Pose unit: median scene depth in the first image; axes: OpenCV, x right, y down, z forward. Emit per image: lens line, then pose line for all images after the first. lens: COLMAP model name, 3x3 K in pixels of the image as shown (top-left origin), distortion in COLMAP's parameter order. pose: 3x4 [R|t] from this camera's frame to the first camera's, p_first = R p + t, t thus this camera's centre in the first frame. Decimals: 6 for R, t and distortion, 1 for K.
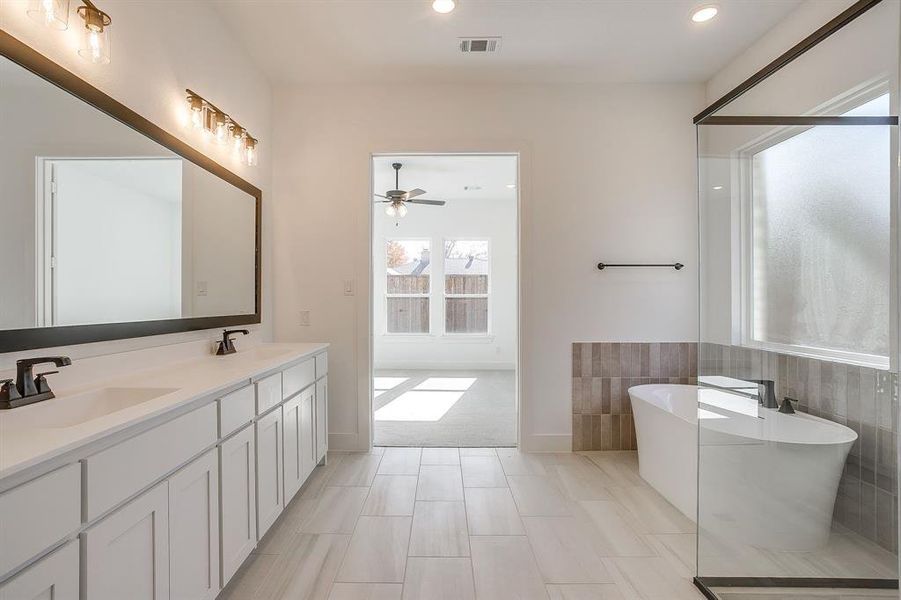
lens RADIAL K [[439.0, 0, 445.1], [0, 439.0, 298.3], [0, 0, 1]] dist [-0.044342, 0.022269]
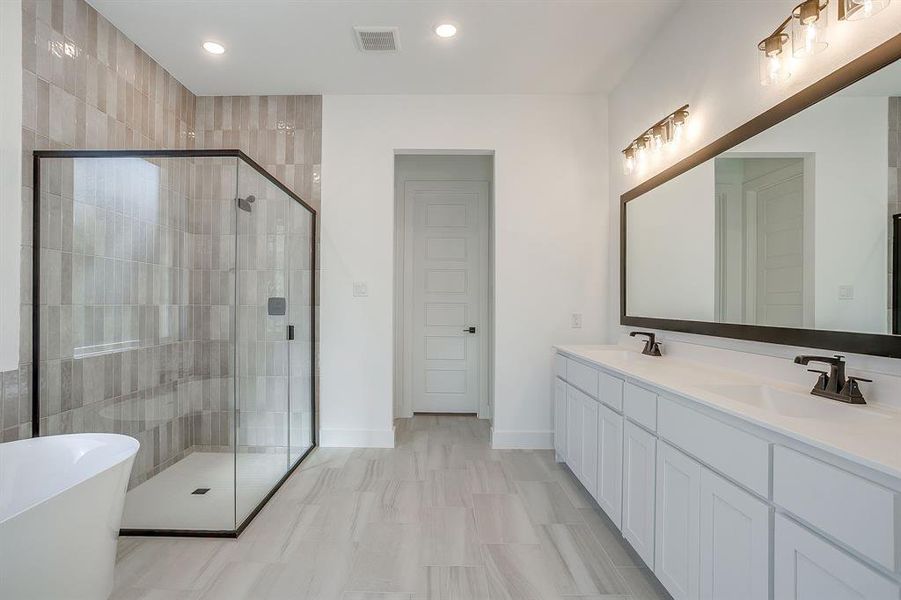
lens RADIAL K [[439.0, 0, 445.1], [0, 439.0, 298.3], [0, 0, 1]] dist [-0.044342, 0.022269]
pose [[-0.999919, -0.002429, -0.012461, 0.012122], [-0.002475, 0.999990, 0.003692, -0.007838], [0.012452, 0.003723, -0.999916, 1.956966]]
